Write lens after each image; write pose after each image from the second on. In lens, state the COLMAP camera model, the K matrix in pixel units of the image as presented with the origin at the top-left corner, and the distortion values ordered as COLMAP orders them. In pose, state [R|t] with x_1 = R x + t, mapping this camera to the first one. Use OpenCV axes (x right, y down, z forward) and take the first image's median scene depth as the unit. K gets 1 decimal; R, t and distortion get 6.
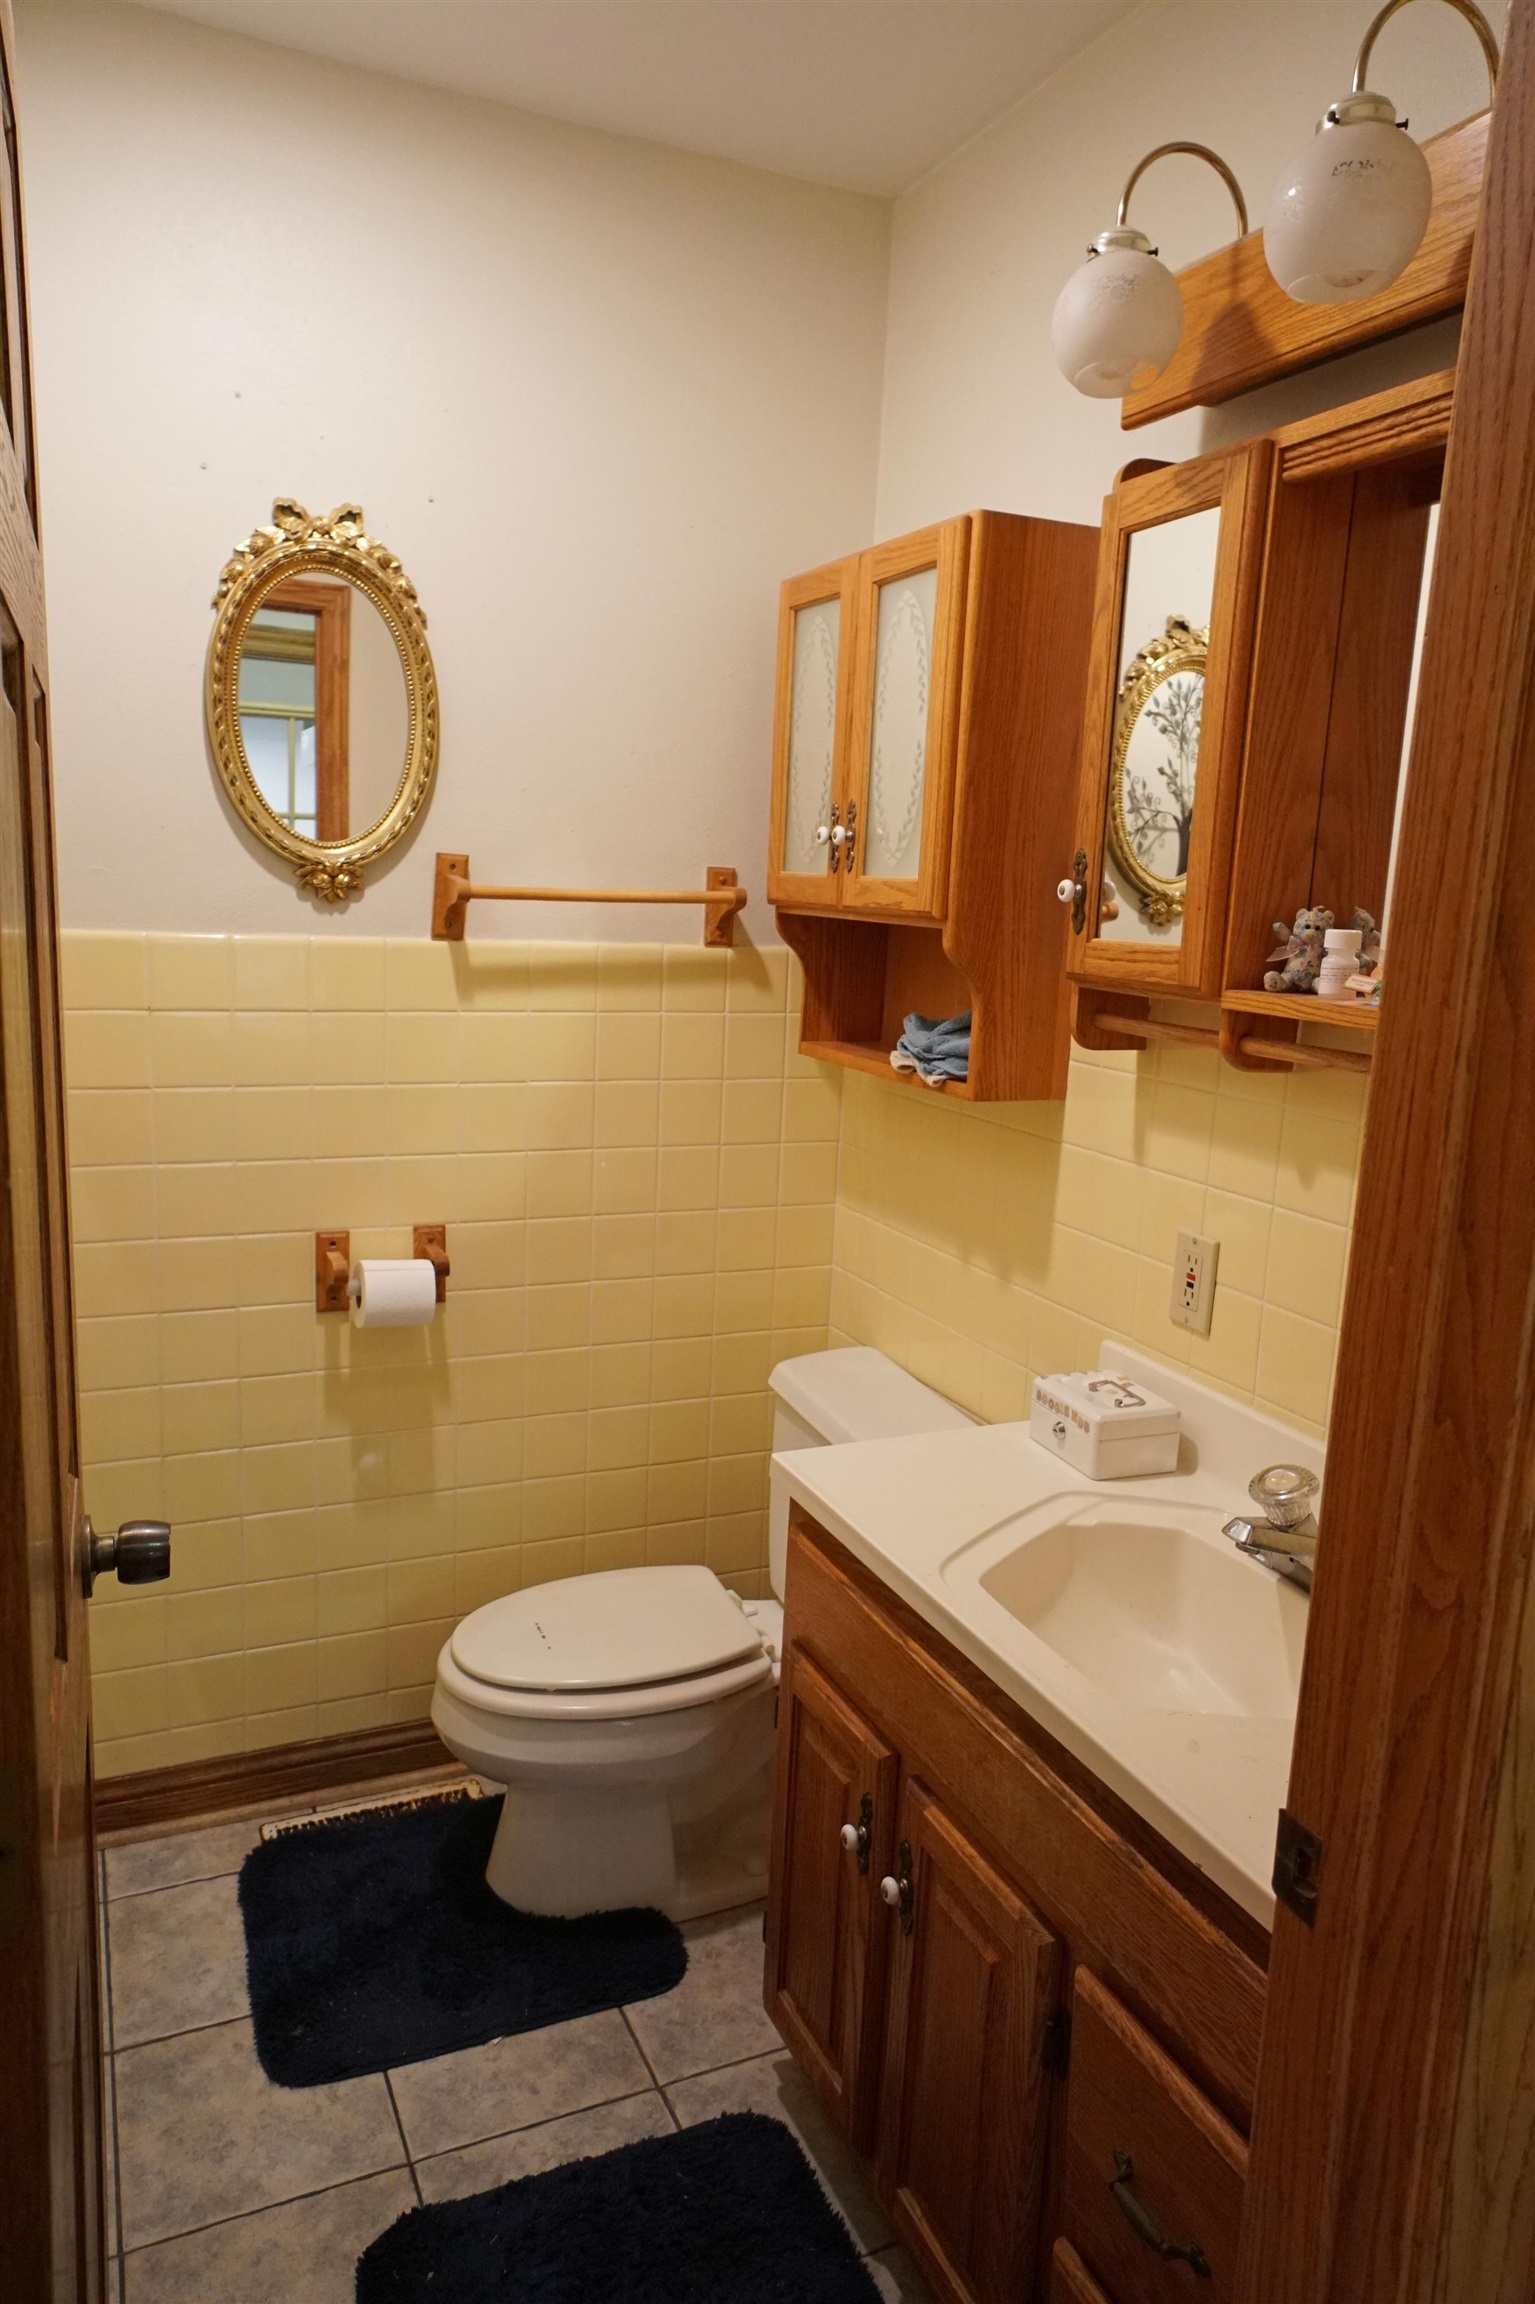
lens RADIAL K [[1547.0, 0, 768.3], [0, 1547.0, 1157.3], [0, 0, 1]] dist [0.003816, 0.026932]
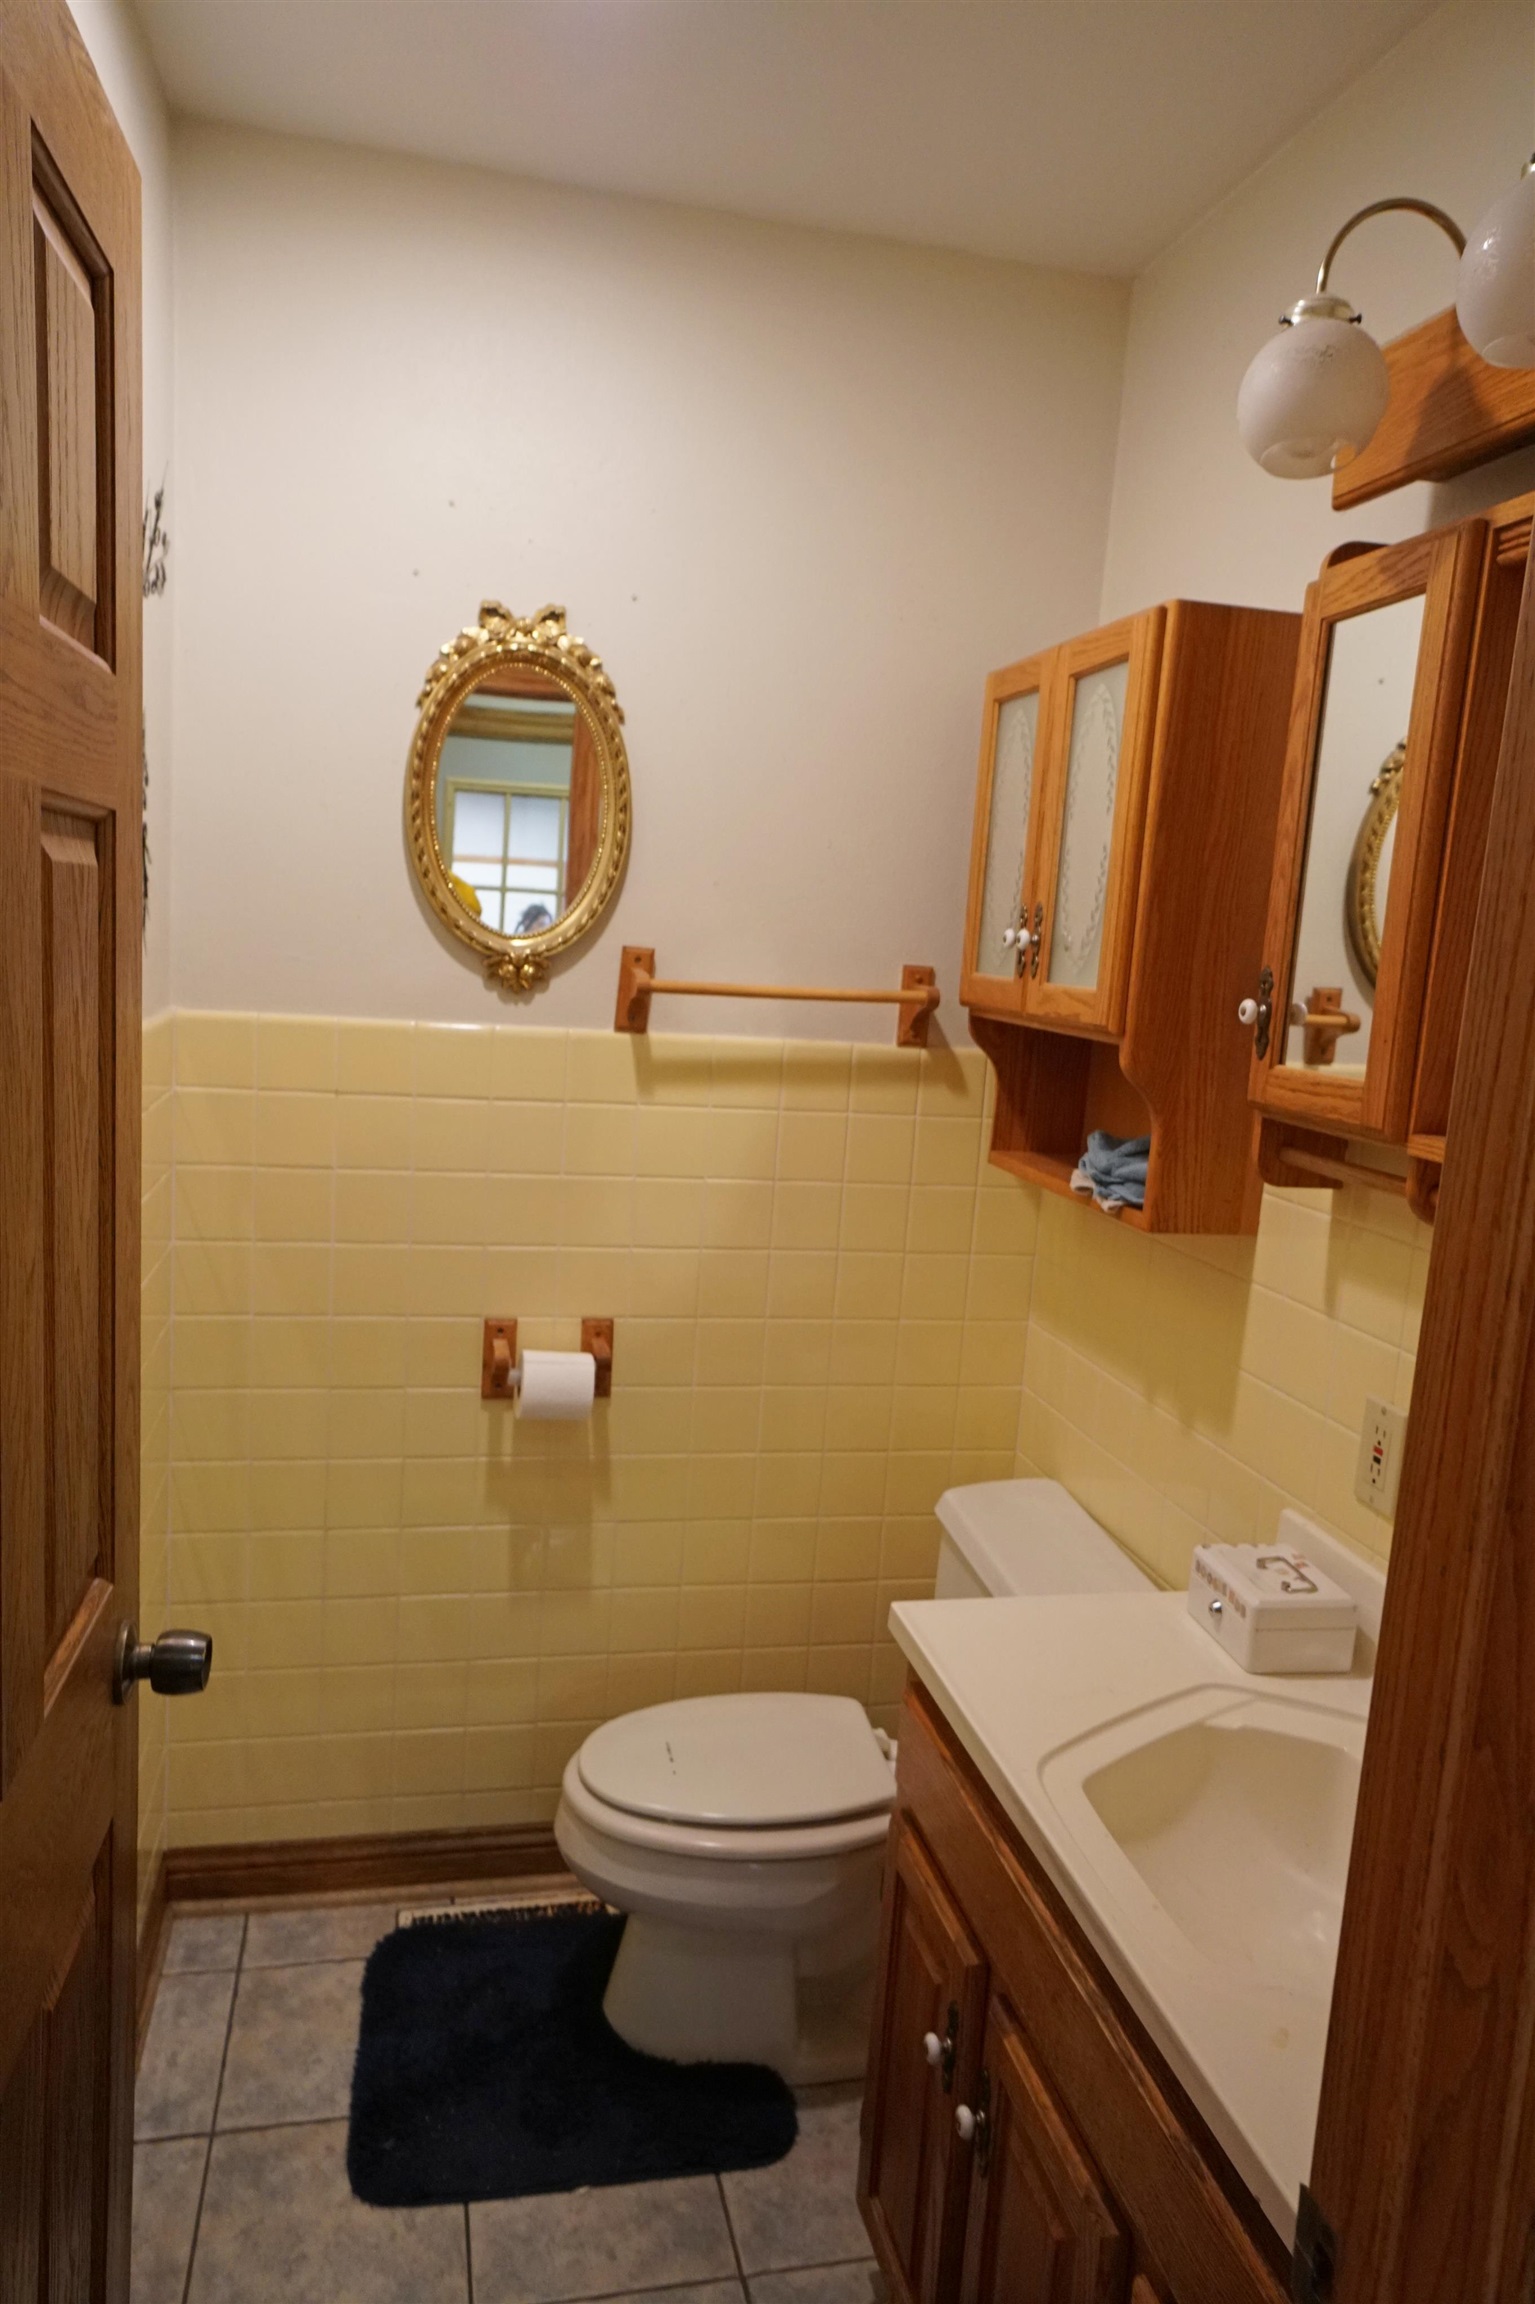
lens RADIAL K [[1547.0, 0, 770.3], [0, 1547.0, 1159.5], [0, 0, 1]] dist [0.003816, 0.026932]
pose [[0.979840, 0.050866, -0.193200, 0.090147], [-0.059099, 0.997563, -0.037088, -0.032844], [0.190842, 0.047758, 0.980458, 0.056872]]
